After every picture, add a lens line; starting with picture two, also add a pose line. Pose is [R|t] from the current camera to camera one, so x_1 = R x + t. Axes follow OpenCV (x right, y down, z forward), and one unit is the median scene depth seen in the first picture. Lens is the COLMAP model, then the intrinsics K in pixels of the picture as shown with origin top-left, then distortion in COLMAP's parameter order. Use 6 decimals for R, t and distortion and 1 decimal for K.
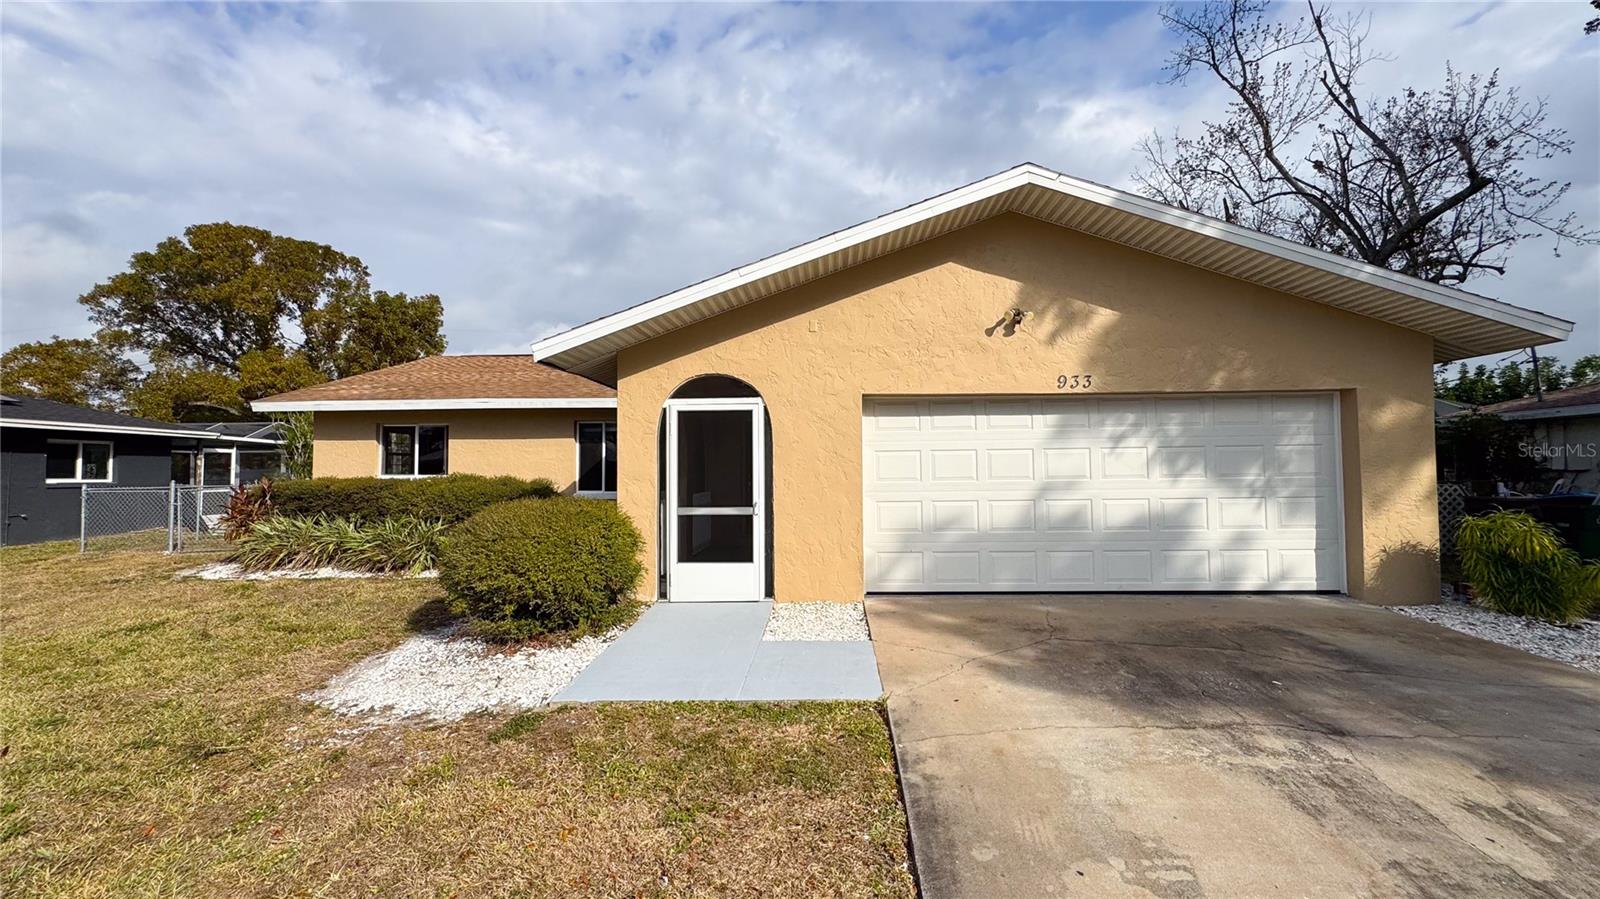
lens RADIAL K [[640.8, 0, 802.9], [0, 640.8, 451.0], [0, 0, 1]] dist [-0.002533, -0.000170]
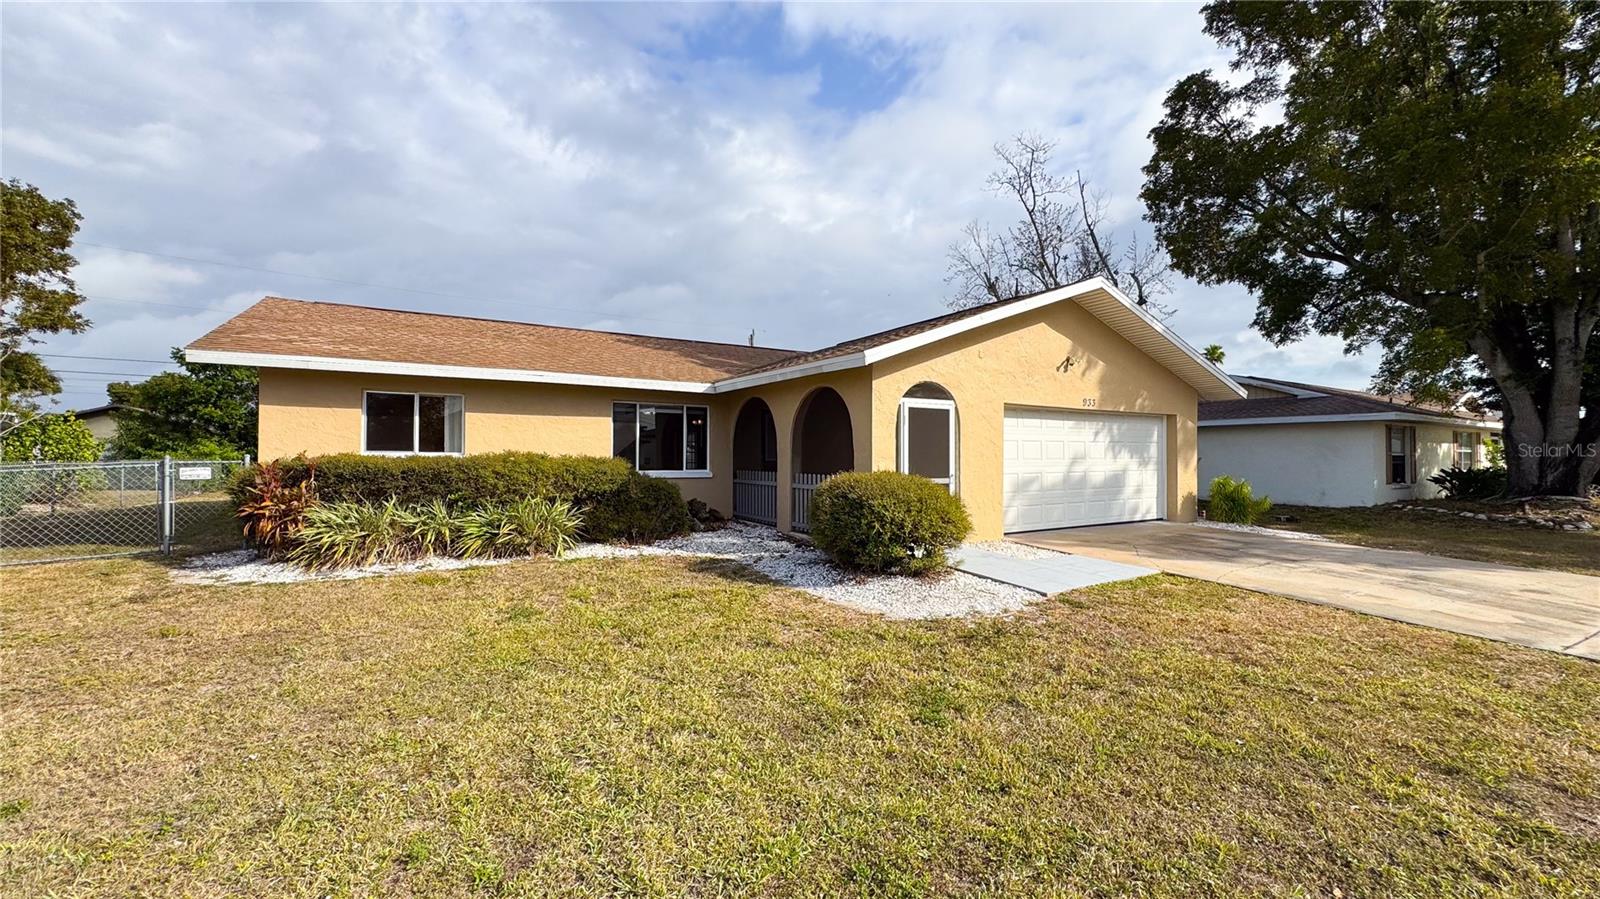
lens RADIAL K [[640.8, 0, 786.5], [0, 640.8, 452.0], [0, 0, 1]] dist [-0.002533, -0.000170]
pose [[0.832952, 0.013297, 0.553186, -1.157639], [-0.027023, 0.999496, 0.016665, 0.017217], [-0.552685, -0.028830, 0.832891, 0.018062]]
